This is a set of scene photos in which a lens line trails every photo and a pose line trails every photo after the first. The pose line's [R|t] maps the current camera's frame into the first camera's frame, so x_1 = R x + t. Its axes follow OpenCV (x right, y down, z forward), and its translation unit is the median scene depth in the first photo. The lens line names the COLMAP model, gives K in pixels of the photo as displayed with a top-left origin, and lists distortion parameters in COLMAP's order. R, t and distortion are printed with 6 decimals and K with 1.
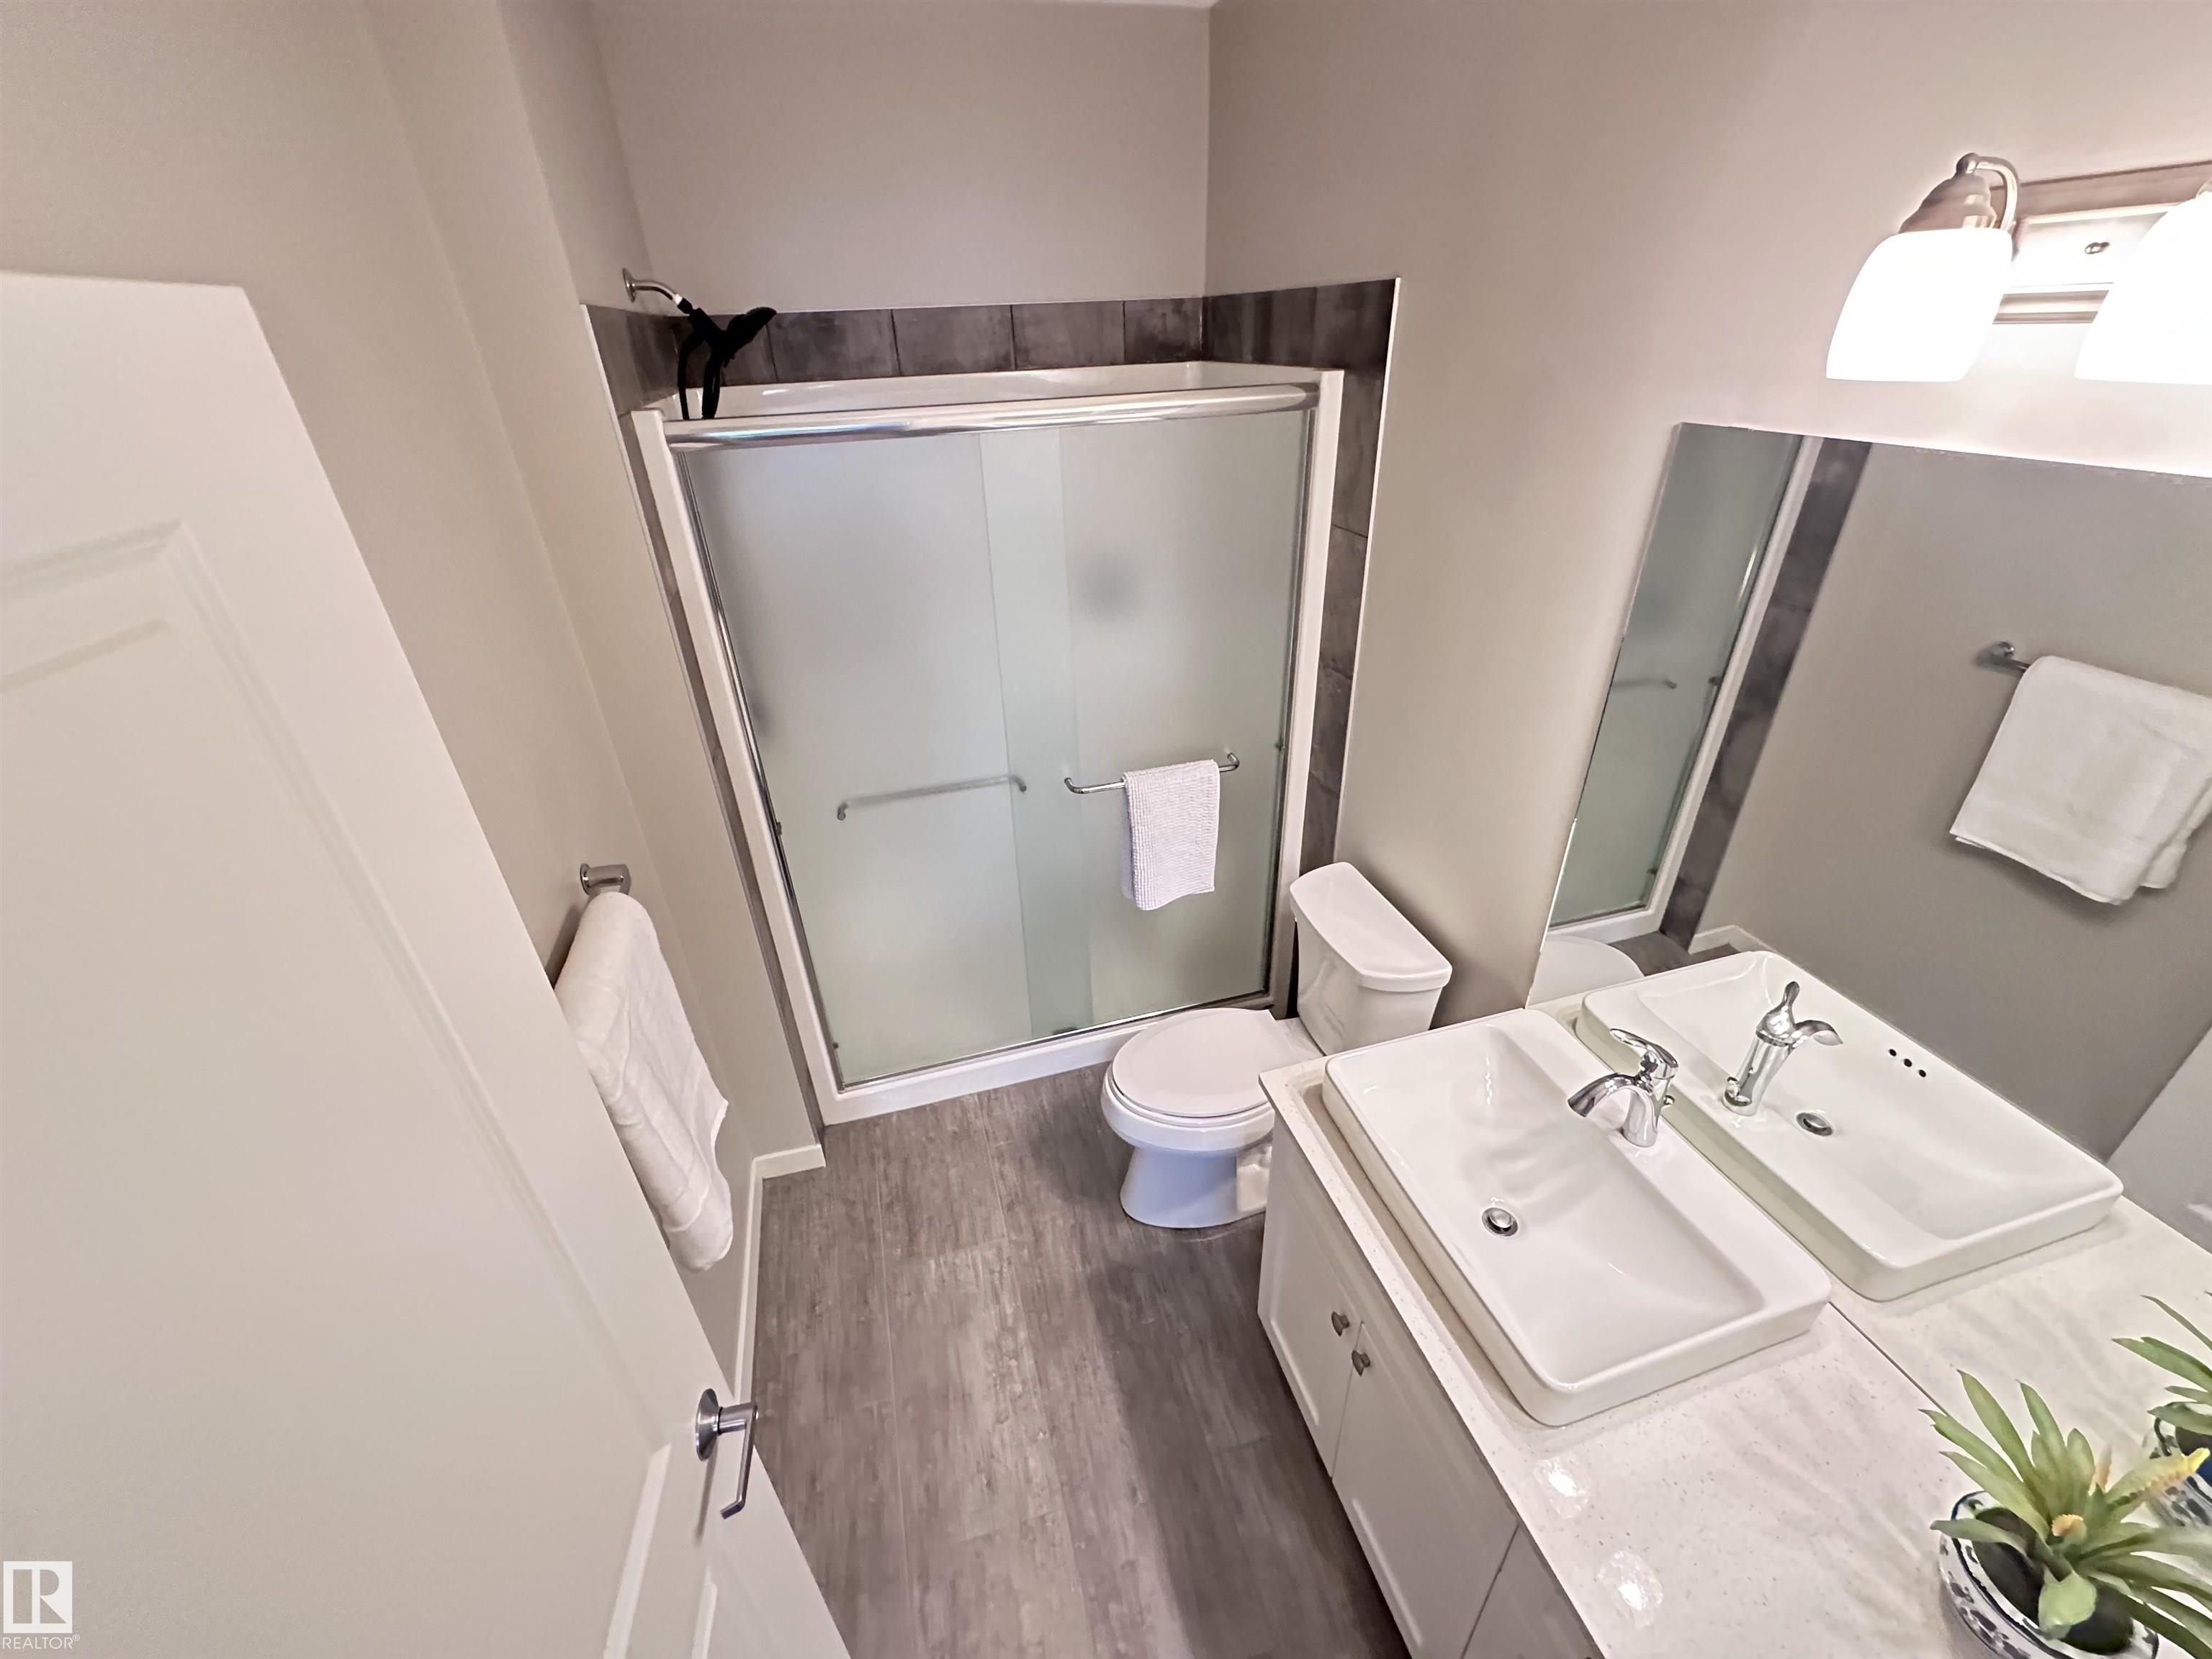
lens RADIAL K [[874.0, 0, 1106.0], [0, 874.0, 829.5], [0, 0, 1]] dist [-0.012464, 0.000228]
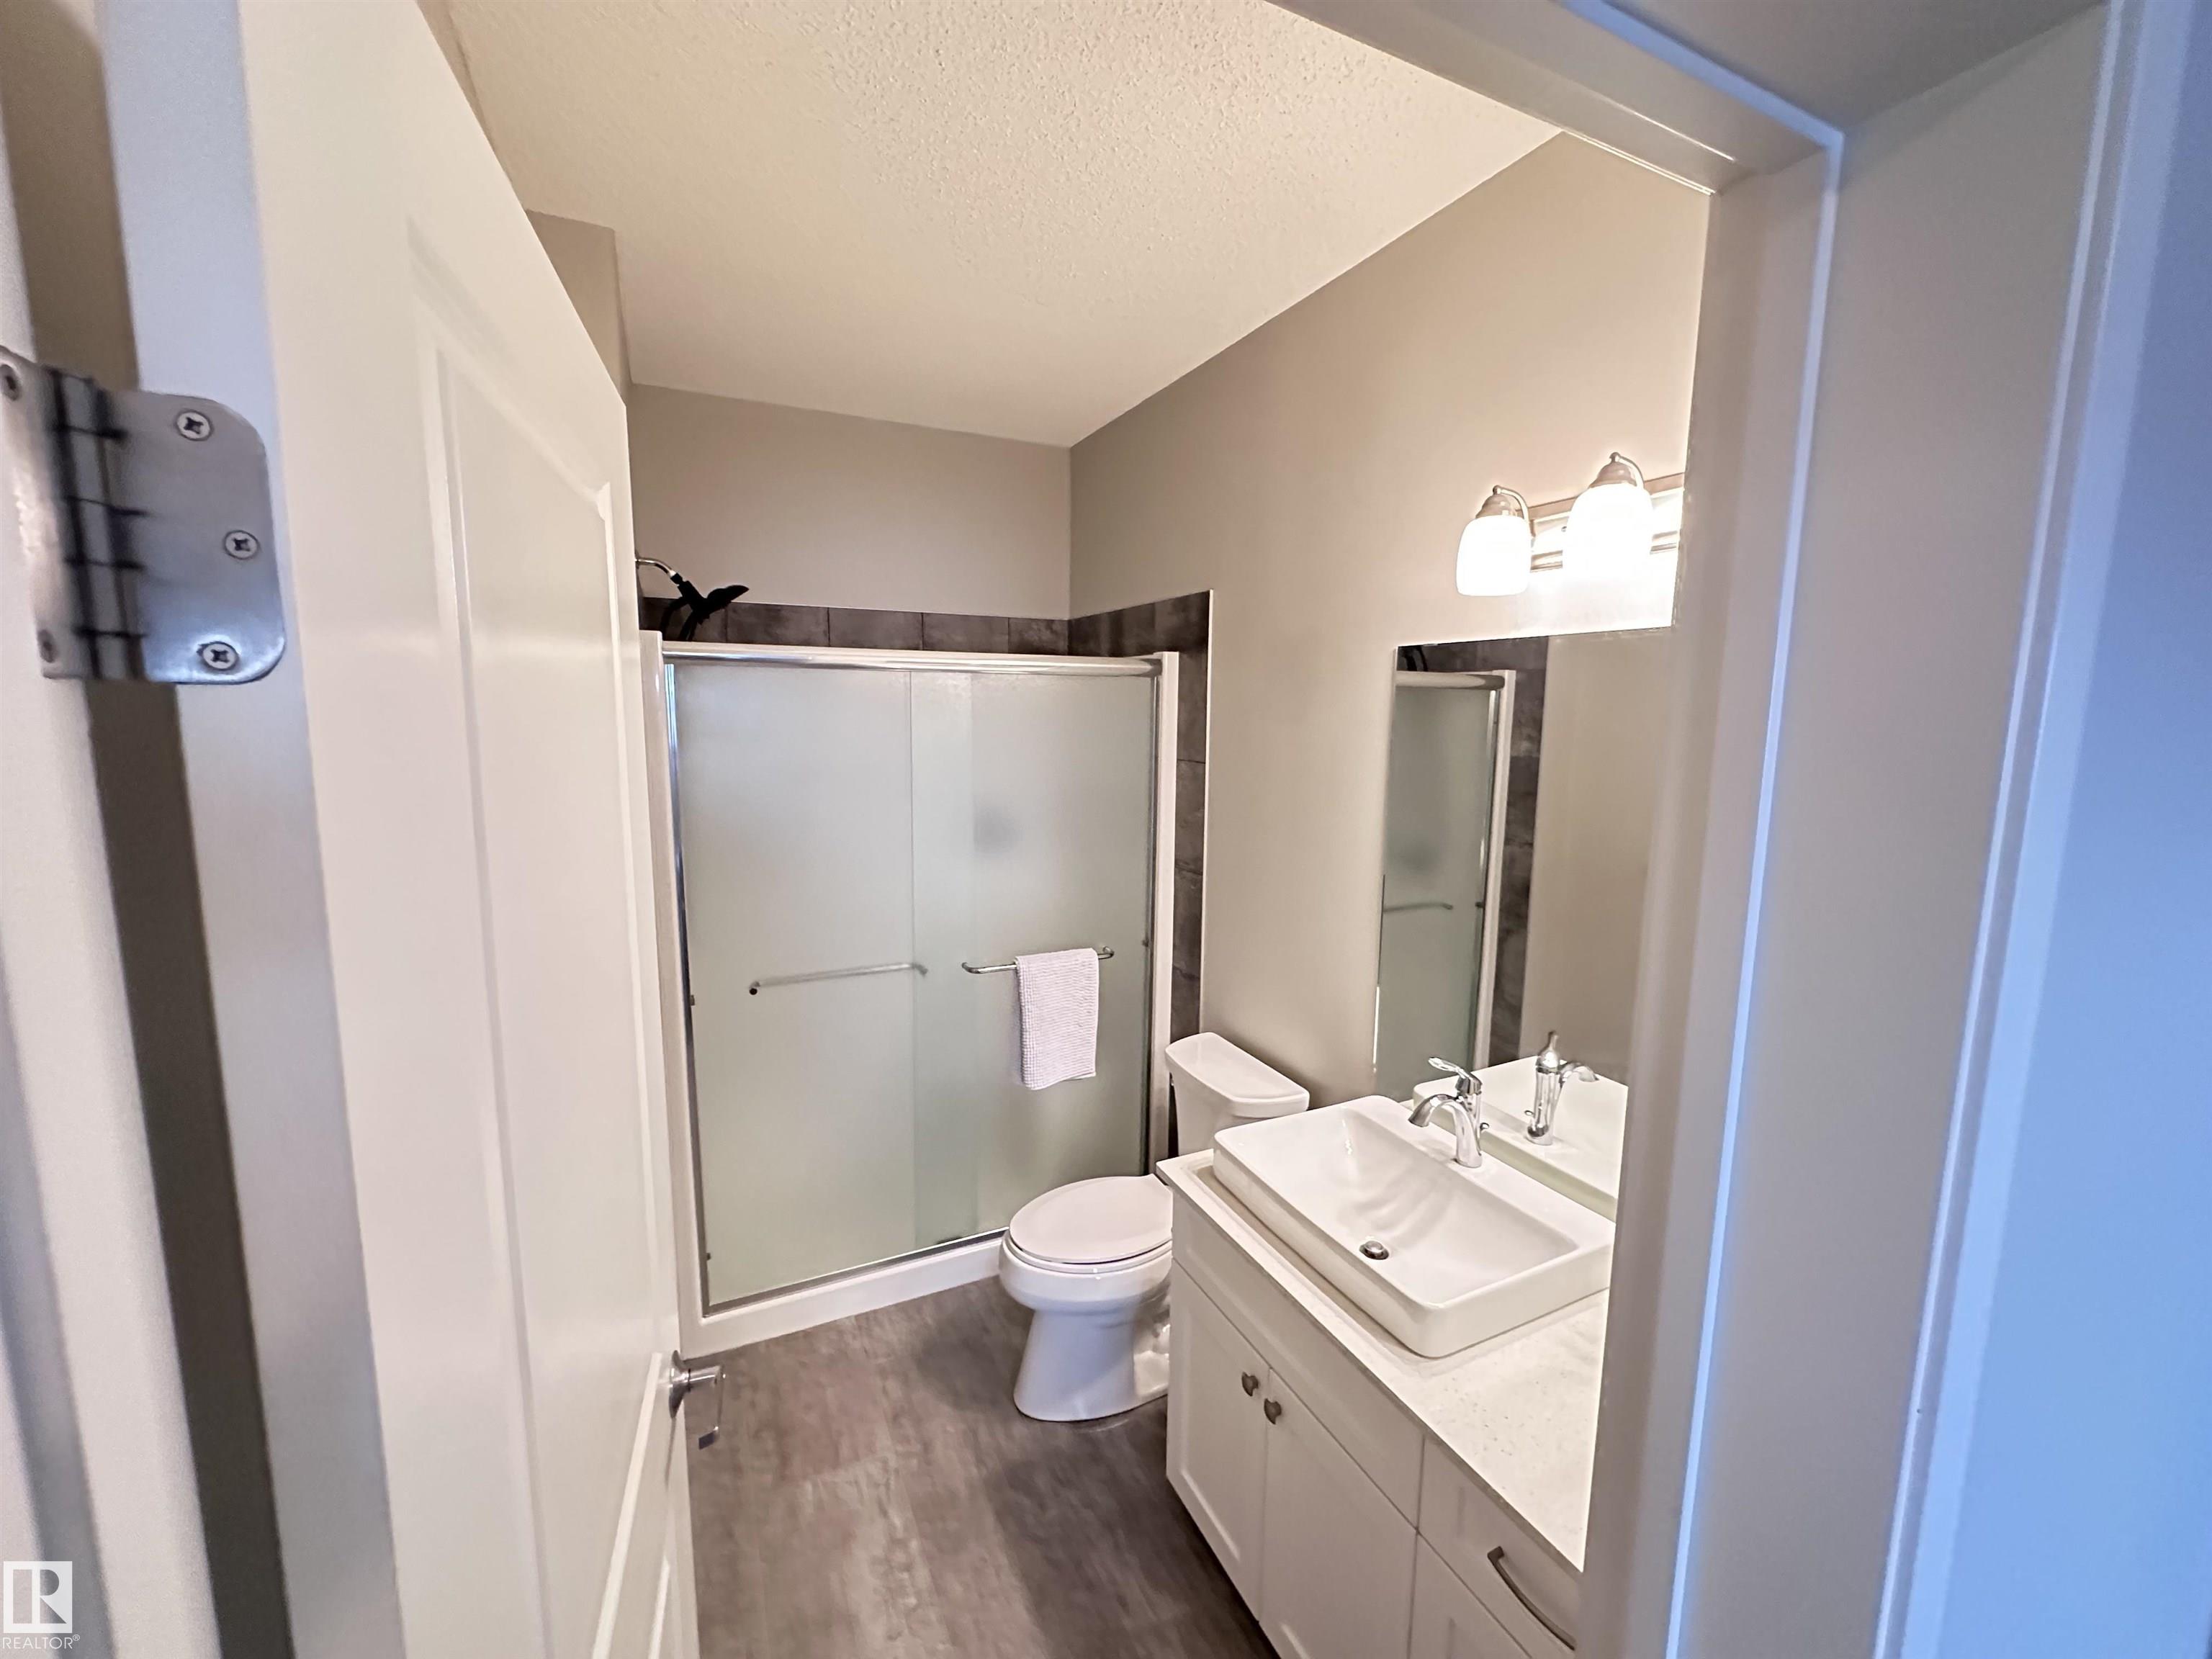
lens RADIAL K [[874.0, 0, 1106.0], [0, 874.0, 829.5], [0, 0, 1]] dist [-0.012464, 0.000228]
pose [[0.984381, 0.021514, 0.174734, -0.067581], [0.046186, 0.926187, -0.374225, 0.218746], [-0.169888, 0.376450, 0.910727, -0.122546]]
